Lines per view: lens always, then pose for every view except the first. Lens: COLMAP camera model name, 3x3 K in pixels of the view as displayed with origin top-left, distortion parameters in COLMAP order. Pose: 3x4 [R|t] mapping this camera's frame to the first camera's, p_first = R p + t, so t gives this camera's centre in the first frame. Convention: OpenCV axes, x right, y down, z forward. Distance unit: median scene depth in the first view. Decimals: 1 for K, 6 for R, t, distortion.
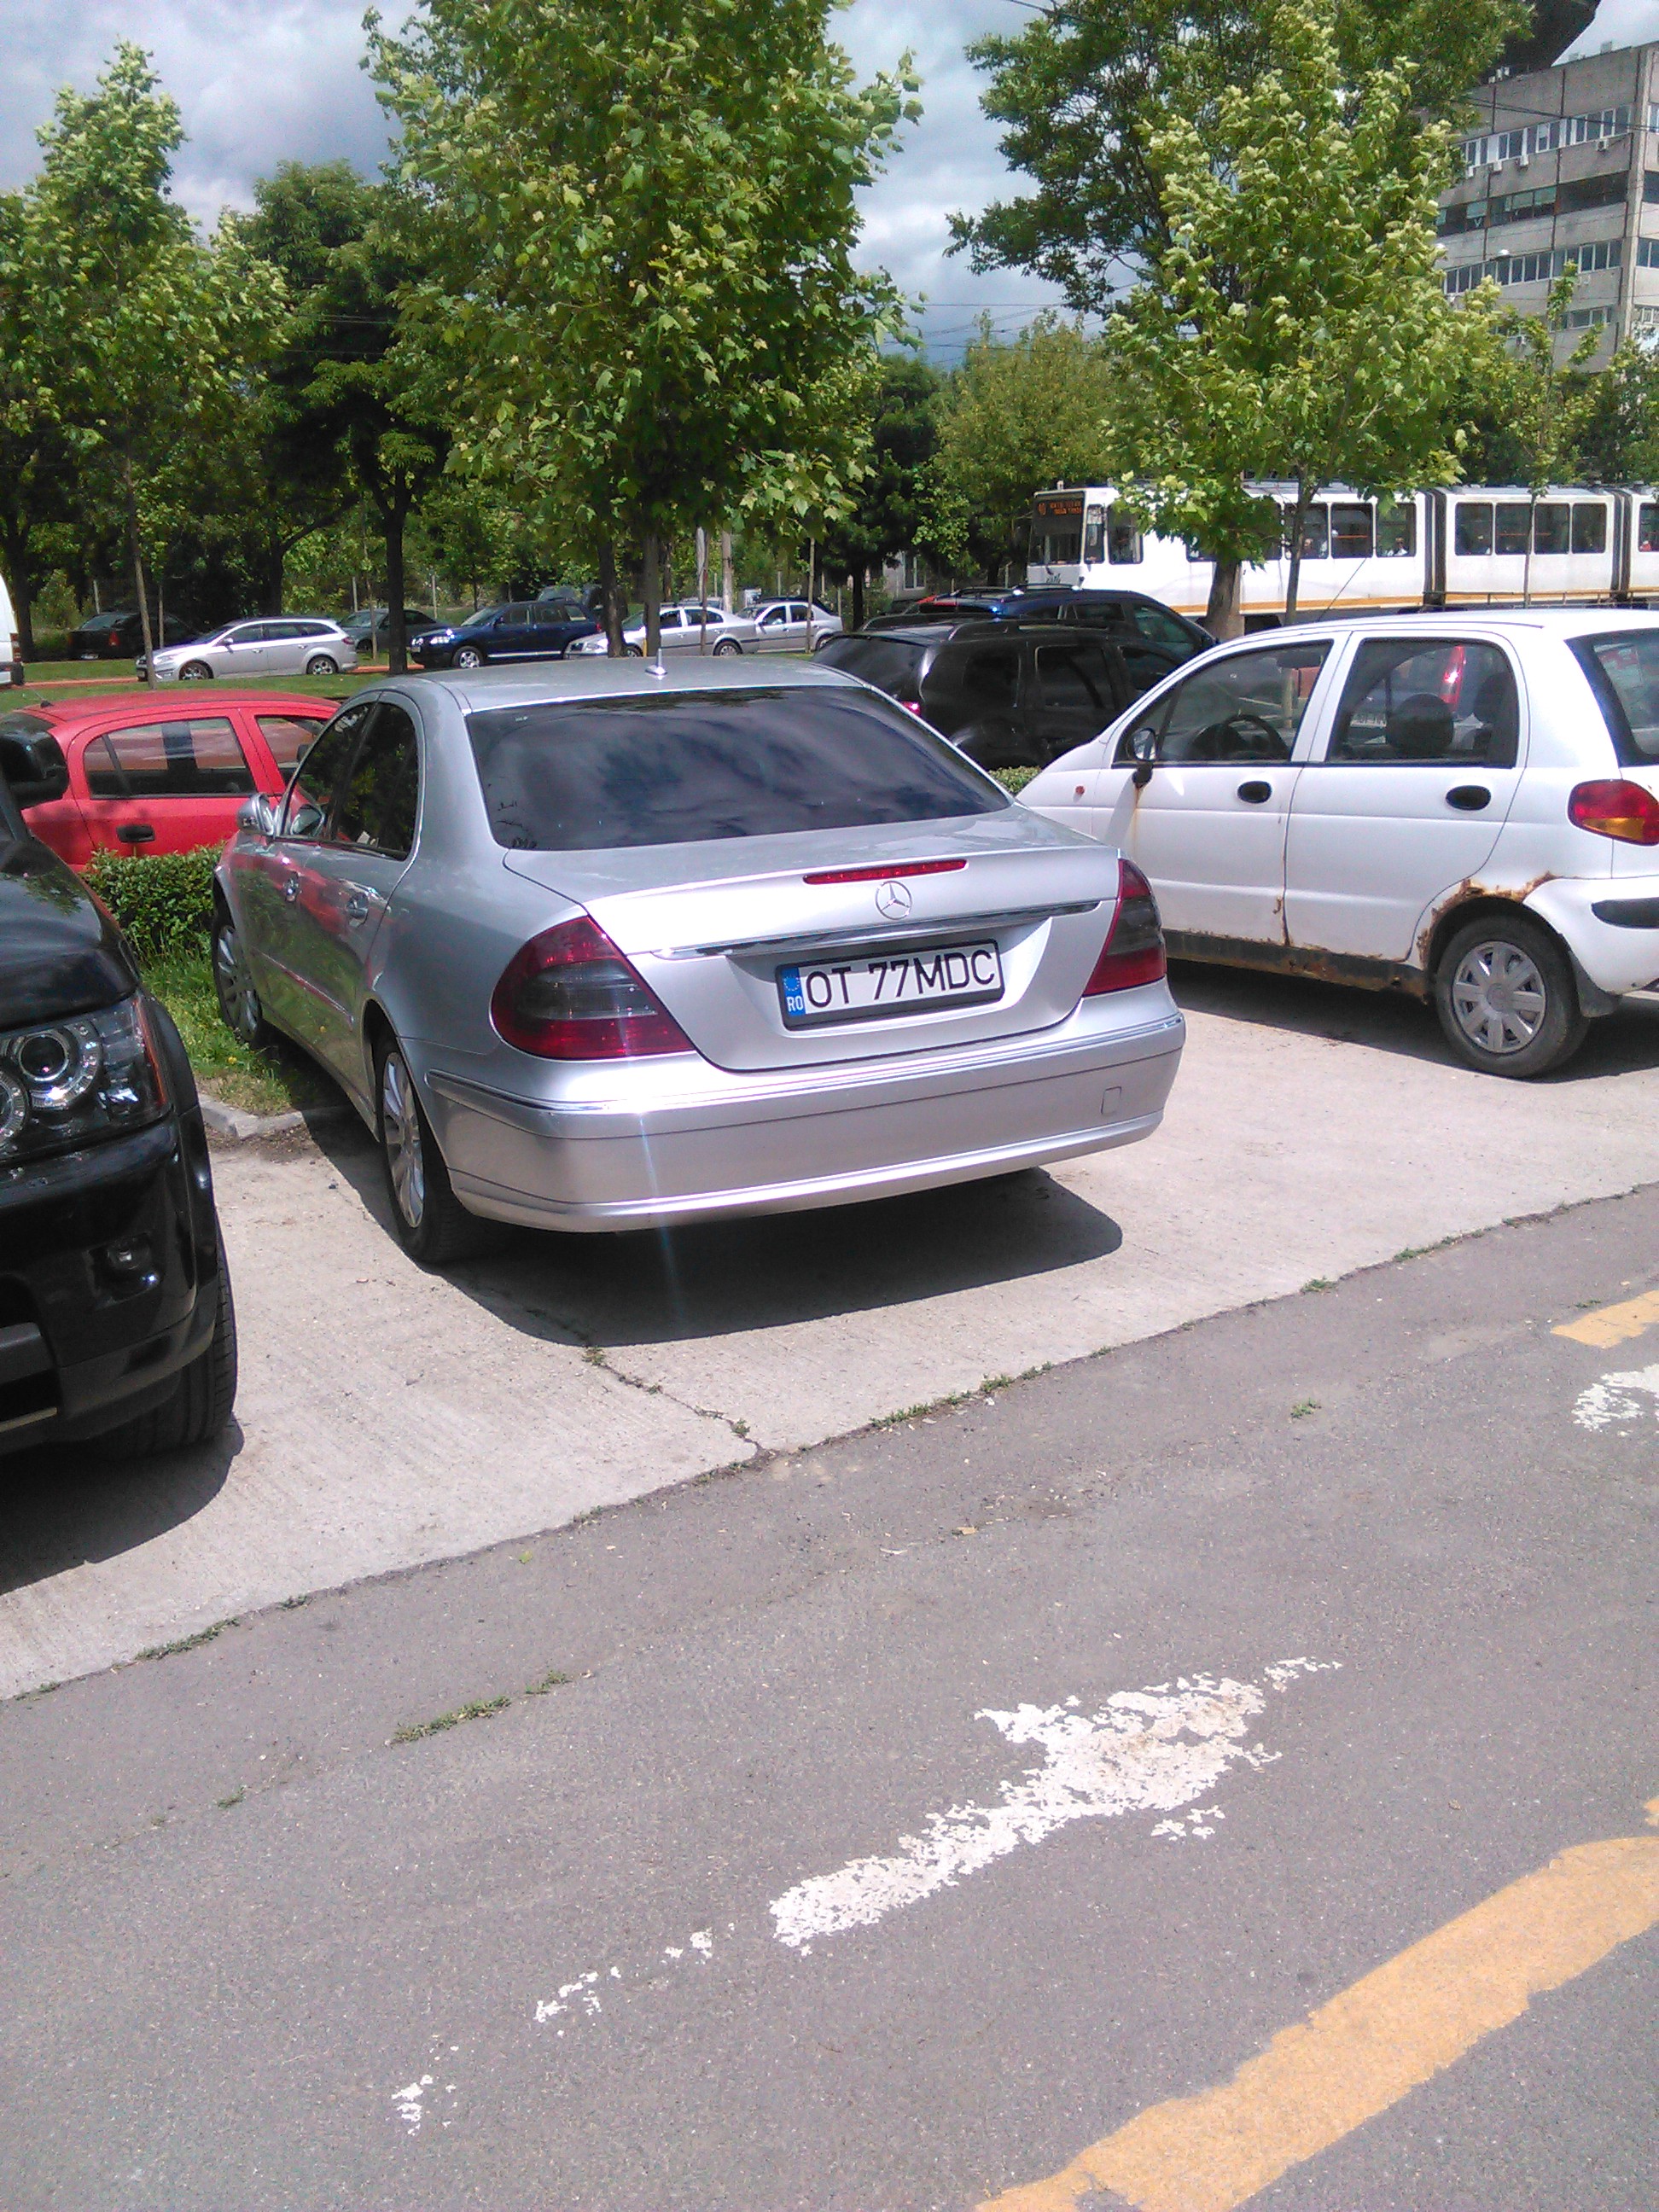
lens RADIAL K [[1968.5, 0, 821.7], [0, 1968.5, 1097.3], [0, 0, 1]] dist [-0.029888, 0.011703]
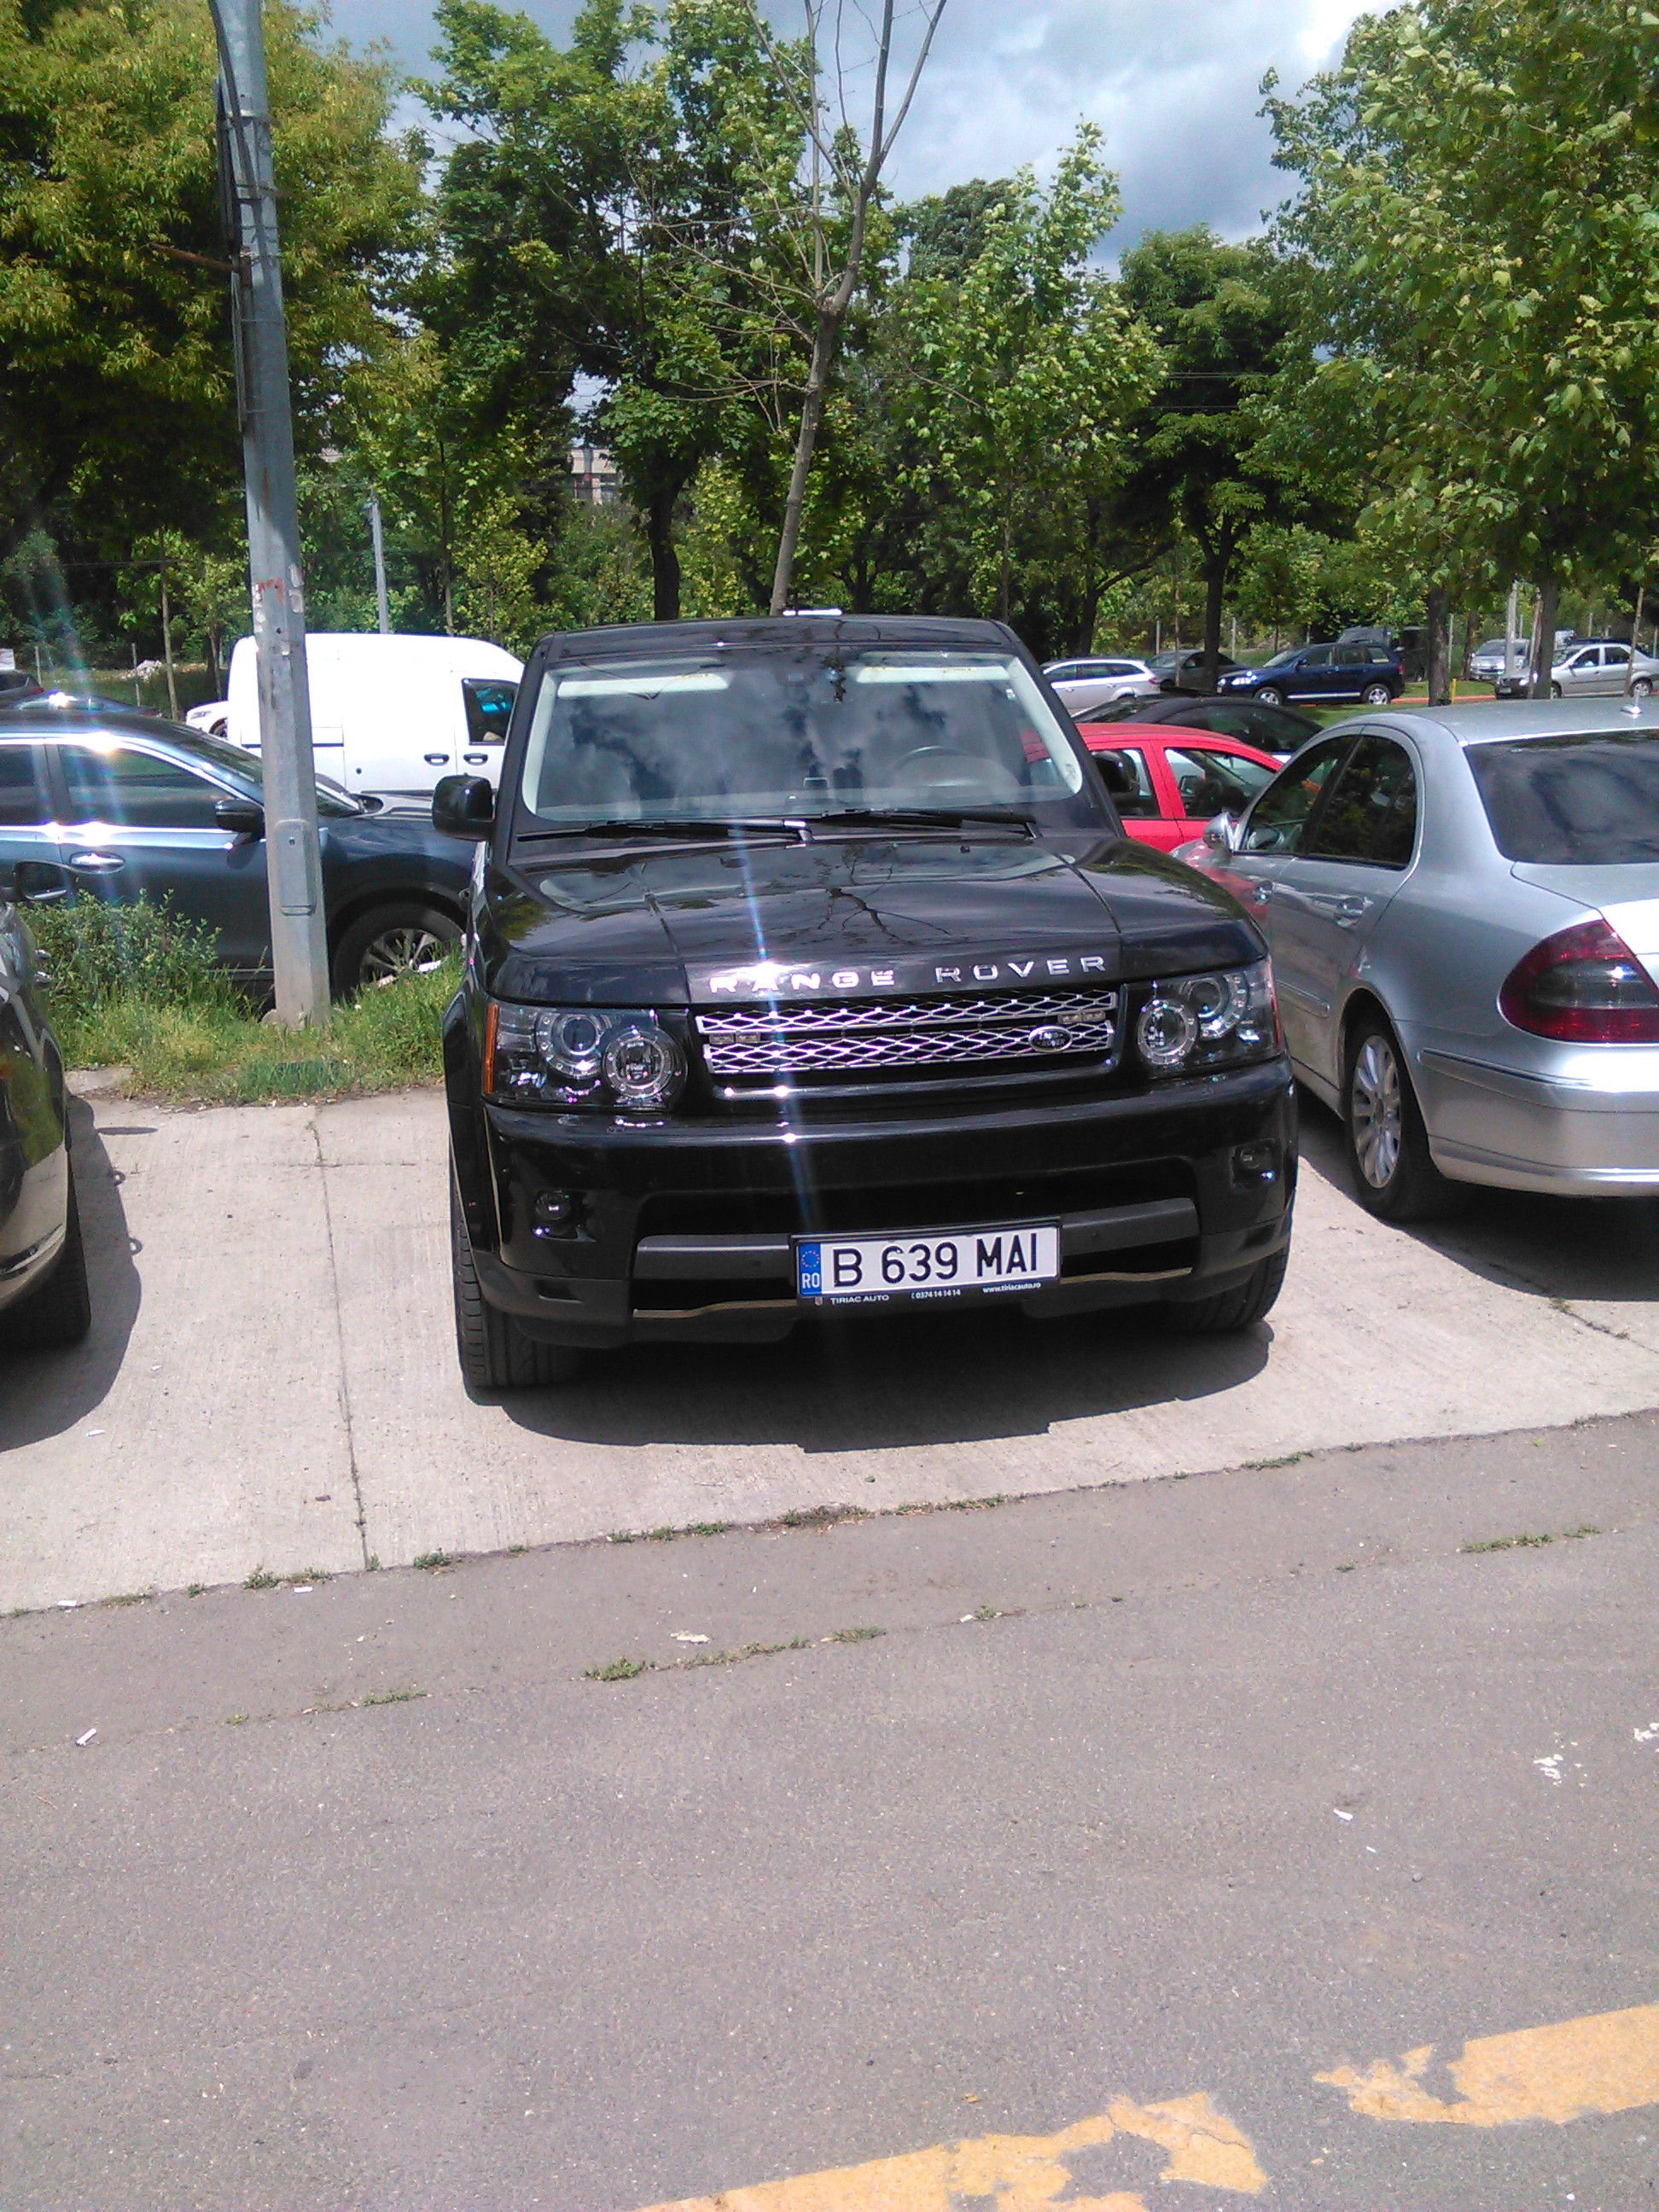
lens RADIAL K [[1977.8, 0, 829.5], [0, 1977.8, 1106.0], [0, 0, 1]] dist [-0.030337, 0.015908]
pose [[0.932589, 0.078235, -0.352360, -0.104020], [-0.084046, 0.996461, -0.001197, 0.047084], [0.351019, 0.030731, 0.935864, -0.202969]]
